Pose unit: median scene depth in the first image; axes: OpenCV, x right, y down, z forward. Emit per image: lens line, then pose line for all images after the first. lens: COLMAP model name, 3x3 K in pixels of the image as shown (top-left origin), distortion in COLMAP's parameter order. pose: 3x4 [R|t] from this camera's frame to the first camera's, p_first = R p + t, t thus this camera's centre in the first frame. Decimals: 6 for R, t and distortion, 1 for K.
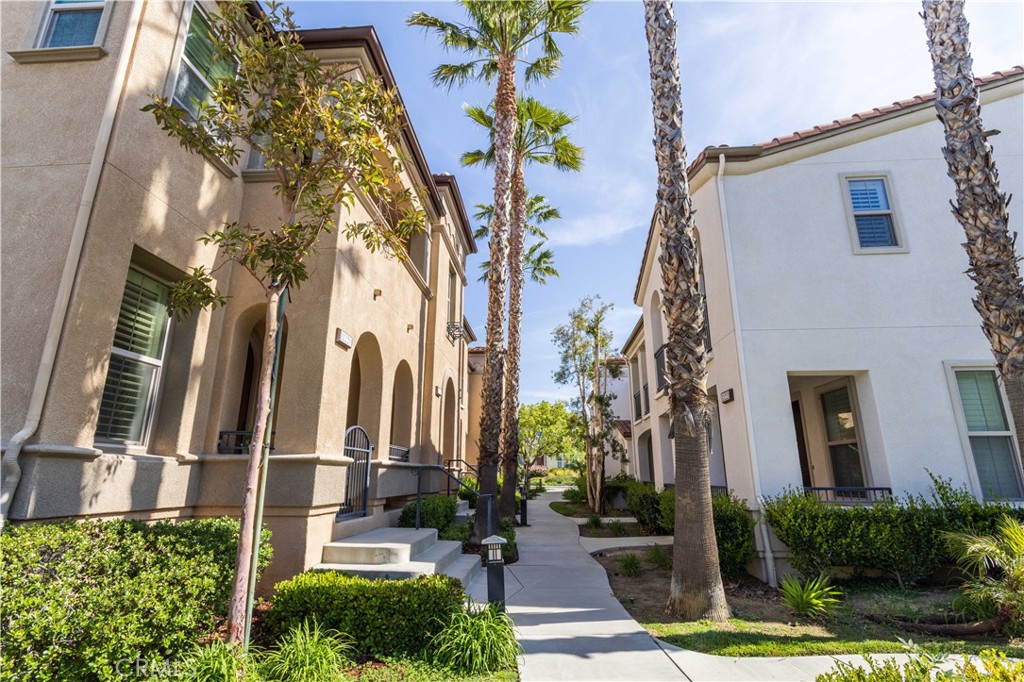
lens RADIAL K [[497.5, 0, 513.5], [0, 497.5, 341.5], [0, 0, 1]] dist [-0.013934, 0.004586]
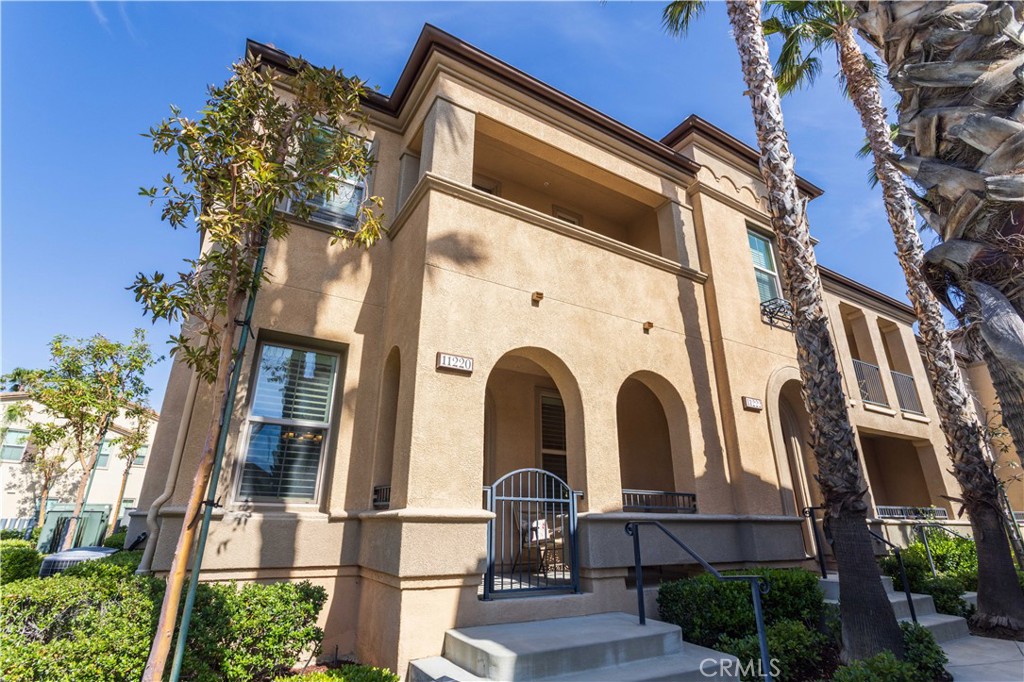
lens RADIAL K [[497.5, 0, 505.9], [0, 497.5, 334.1], [0, 0, 1]] dist [-0.013934, 0.004586]
pose [[0.568928, -0.289375, -0.769794, 0.272315], [0.206615, 0.956320, -0.206790, 0.105395], [0.796010, -0.041402, 0.603866, 0.441663]]
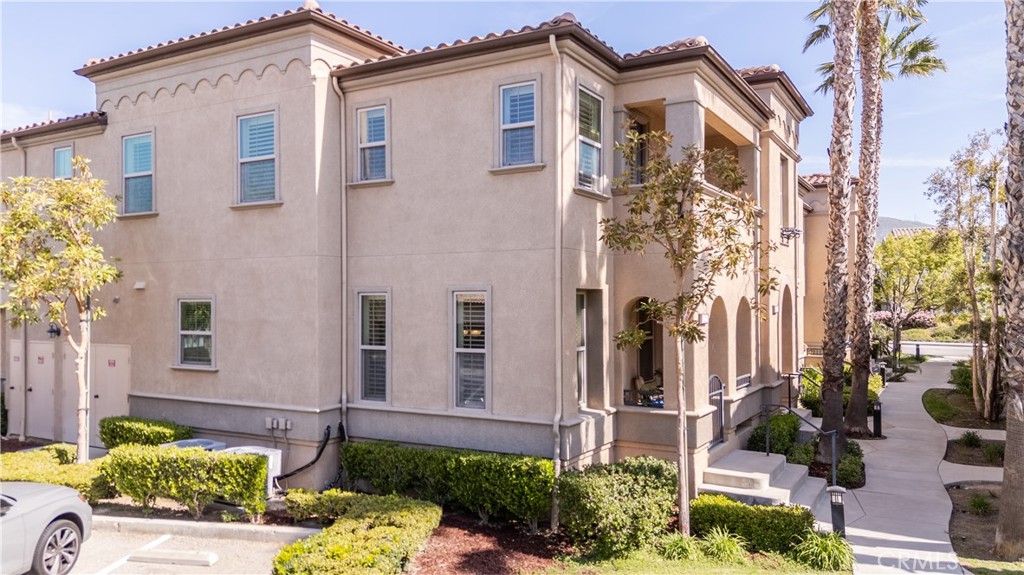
lens RADIAL K [[734.4, 0, 518.3], [0, 734.4, 294.5], [0, 0, 1]] dist [0.057856, -0.050877]
pose [[0.897493, -0.007789, -0.440959, 0.050207], [0.117217, 0.968096, 0.221475, -0.415284], [0.425166, -0.250460, 0.869772, -0.637353]]
